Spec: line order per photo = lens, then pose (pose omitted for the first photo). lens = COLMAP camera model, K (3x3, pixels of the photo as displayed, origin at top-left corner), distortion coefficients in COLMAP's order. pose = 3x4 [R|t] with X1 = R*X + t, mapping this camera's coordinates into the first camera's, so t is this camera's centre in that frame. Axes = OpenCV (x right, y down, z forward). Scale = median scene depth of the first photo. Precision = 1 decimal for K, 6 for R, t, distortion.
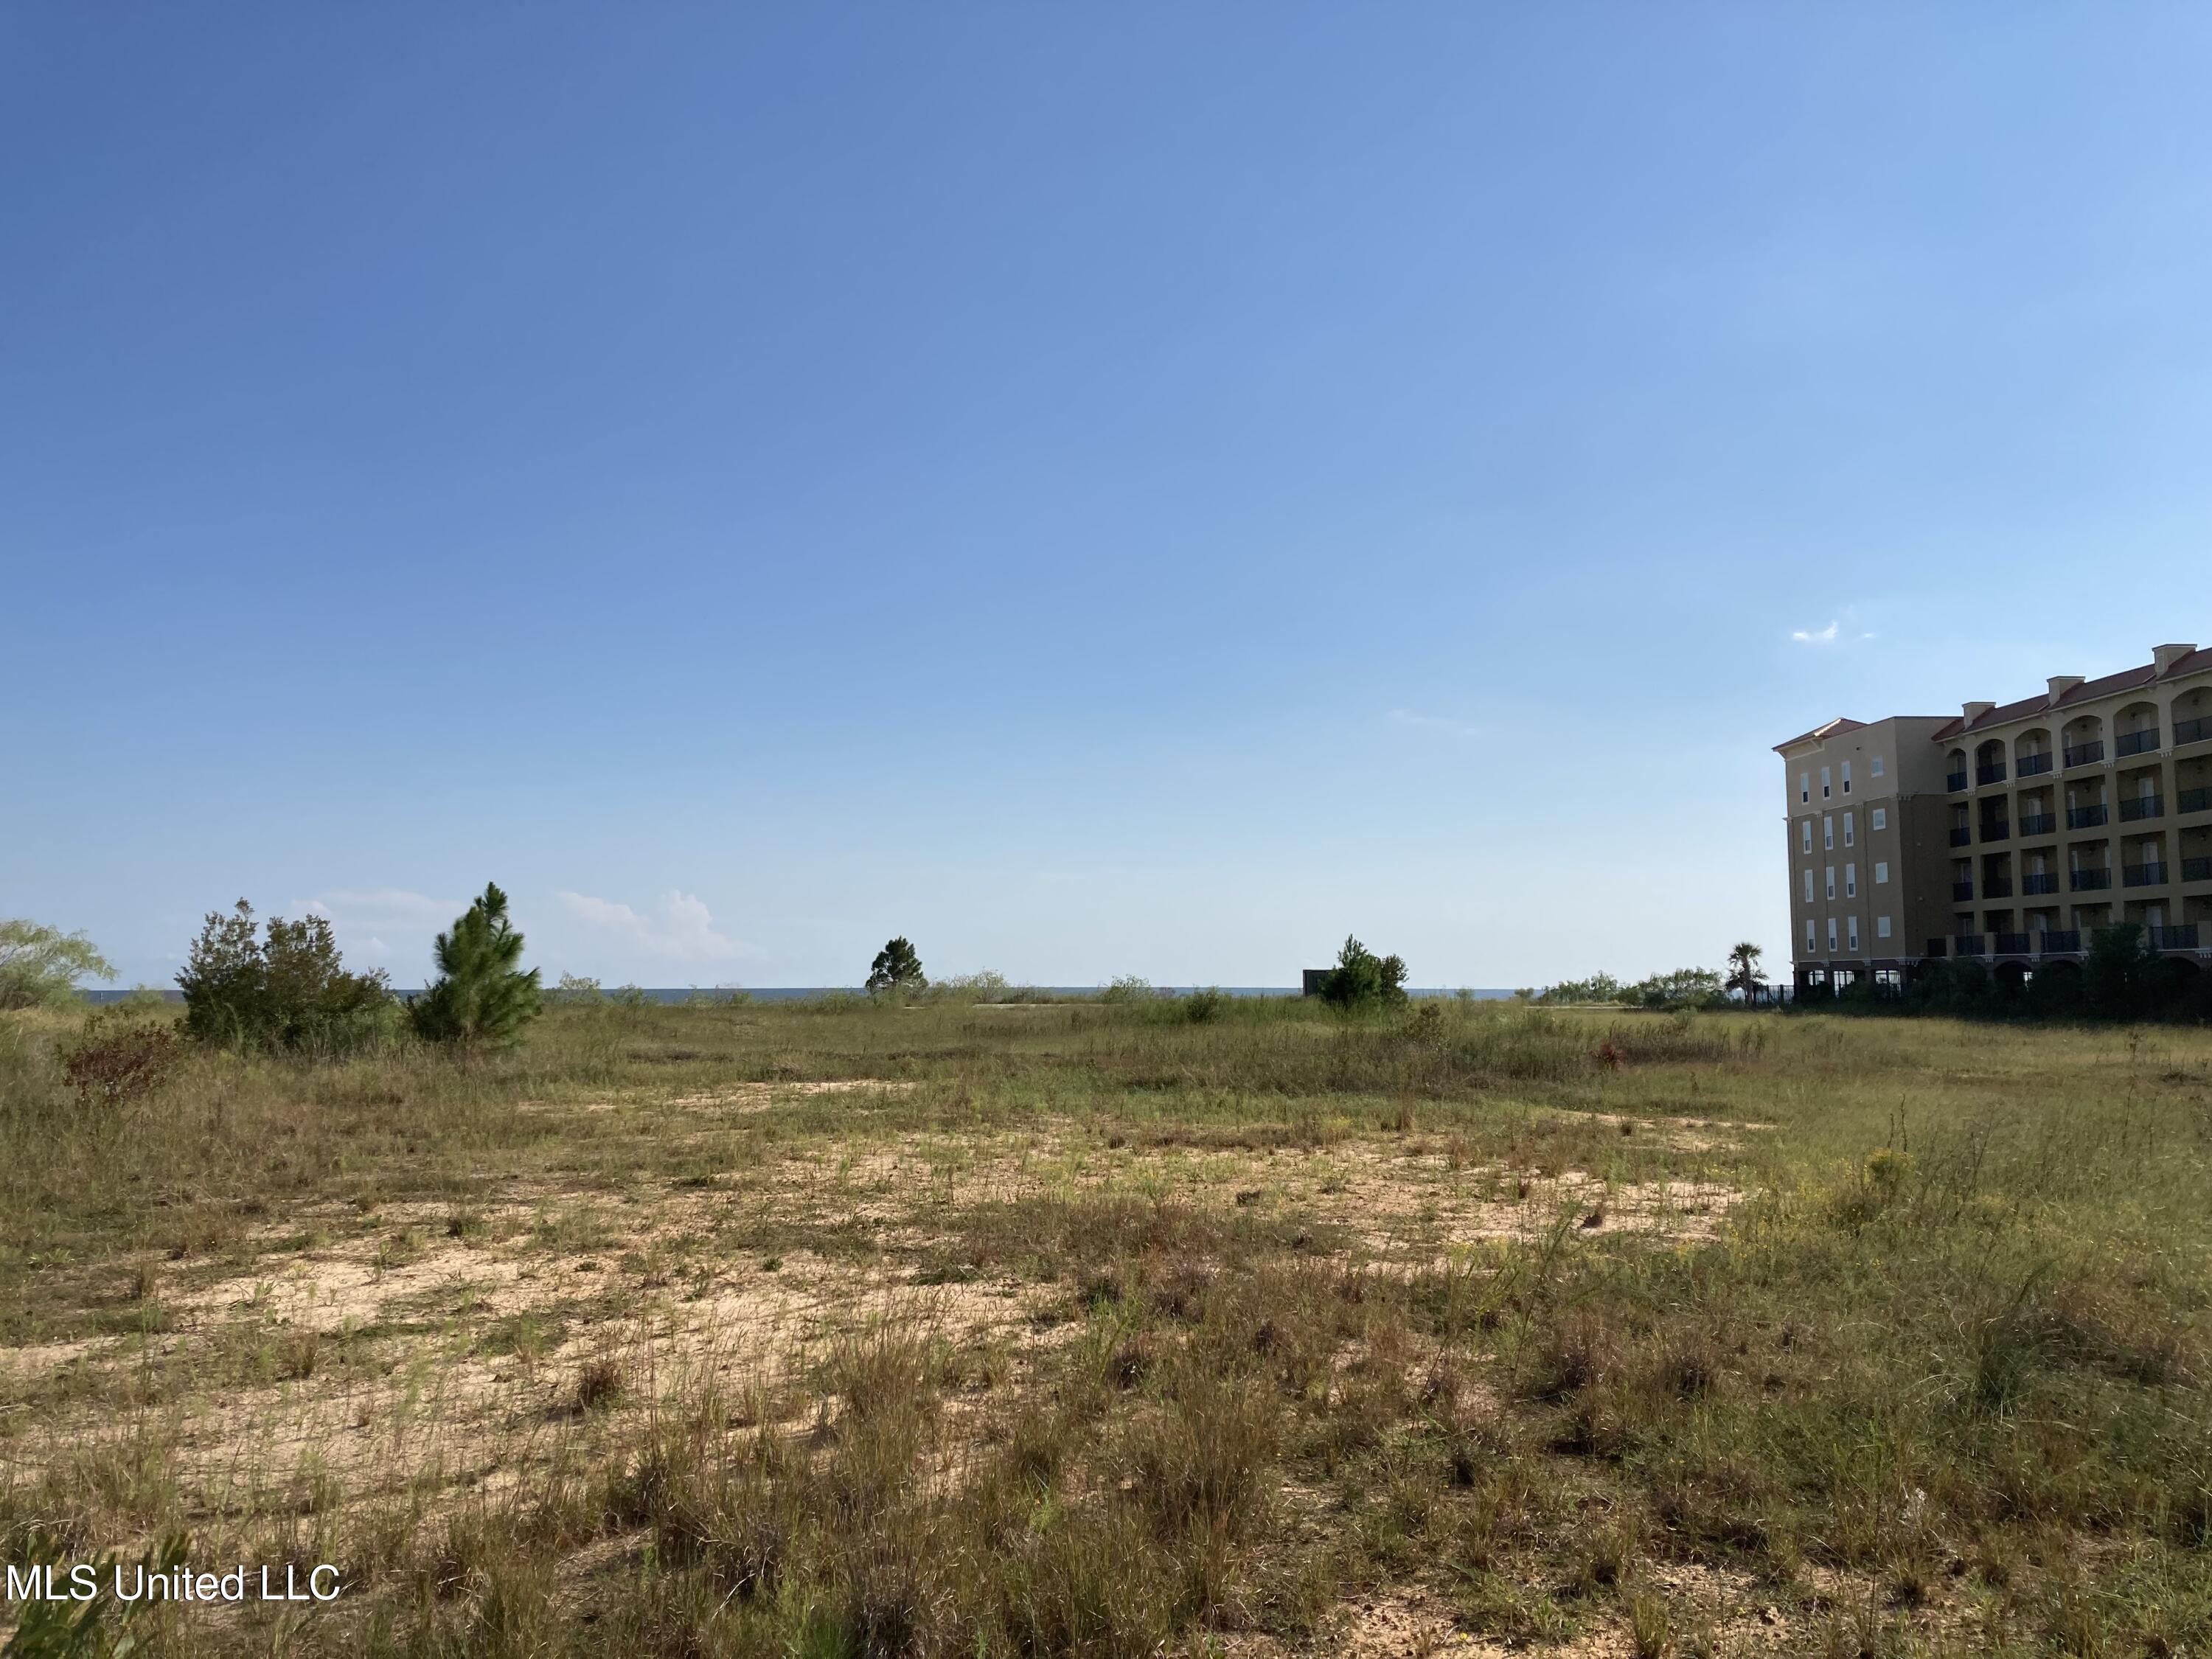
lens RADIAL K [[1817.6, 0, 1106.6], [0, 1817.6, 779.9], [0, 0, 1]] dist [-0.050321, 0.089088]
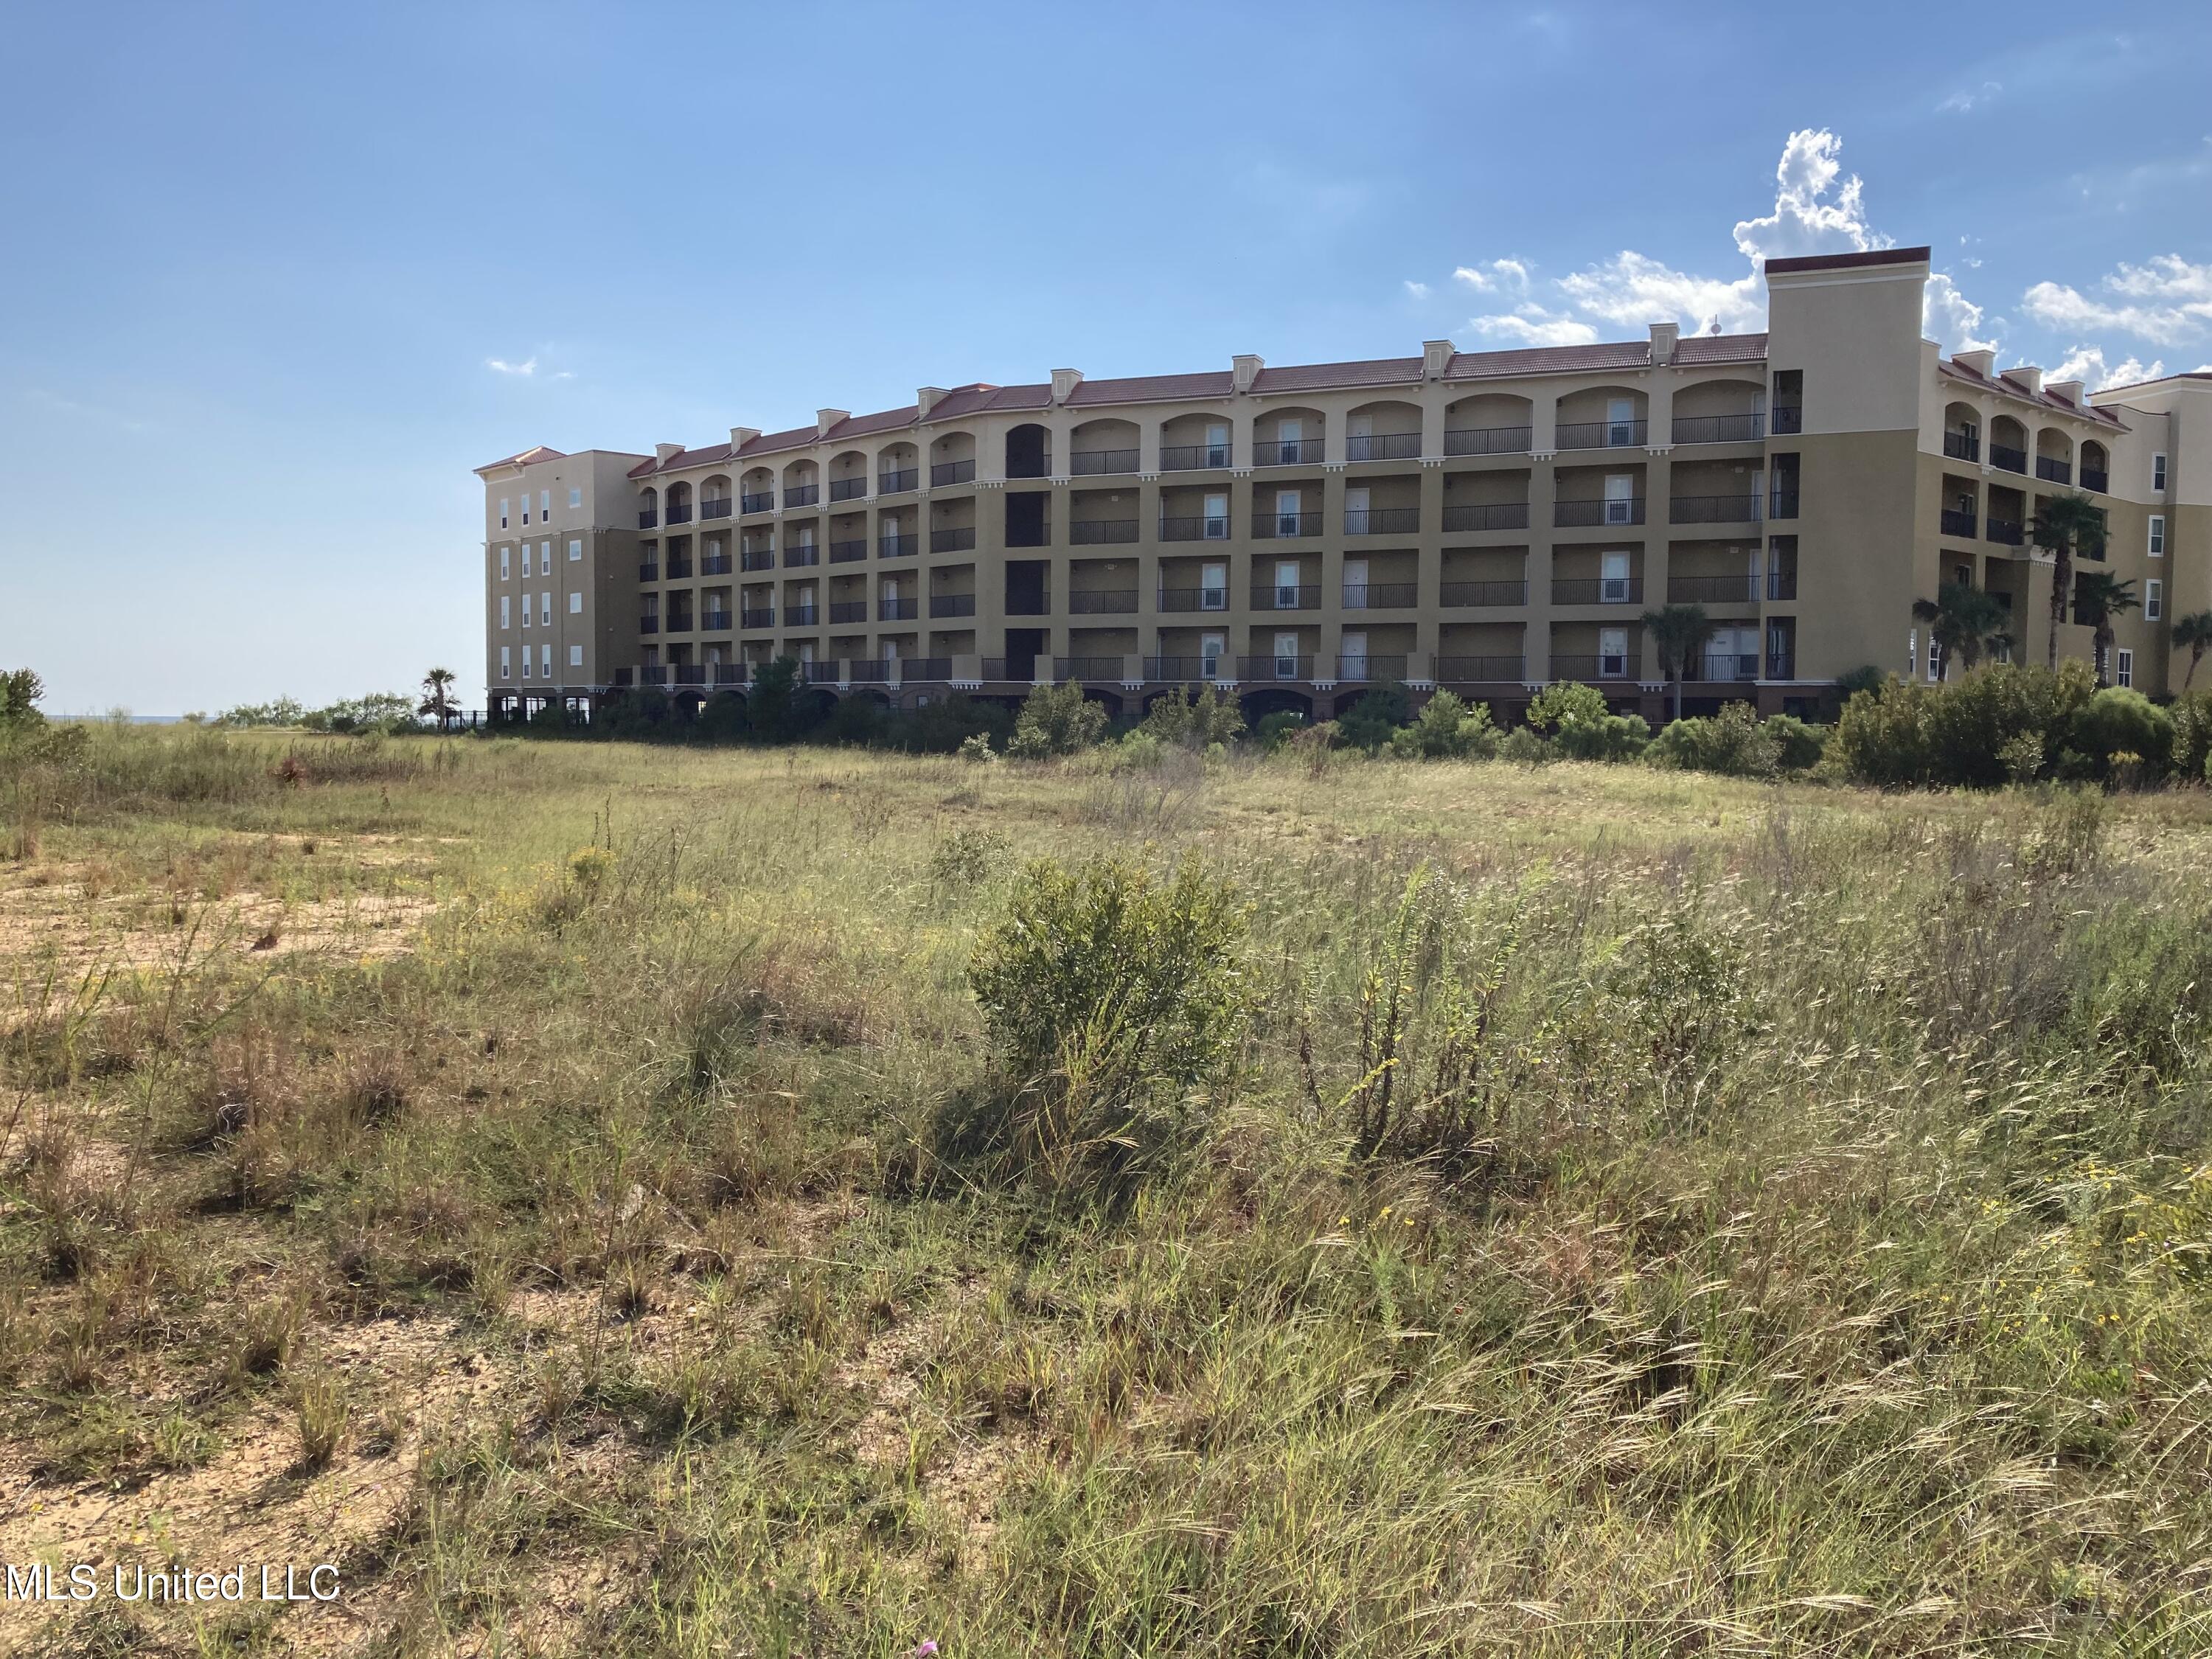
lens RADIAL K [[1807.3, 0, 1106.0], [0, 1807.3, 829.5], [0, 0, 1]] dist [0.015611, 0.002437]
pose [[0.771162, -0.032598, 0.635804, 0.029638], [-0.080189, 0.985761, 0.147802, 0.031764], [-0.631569, -0.164964, 0.757567, 0.097340]]
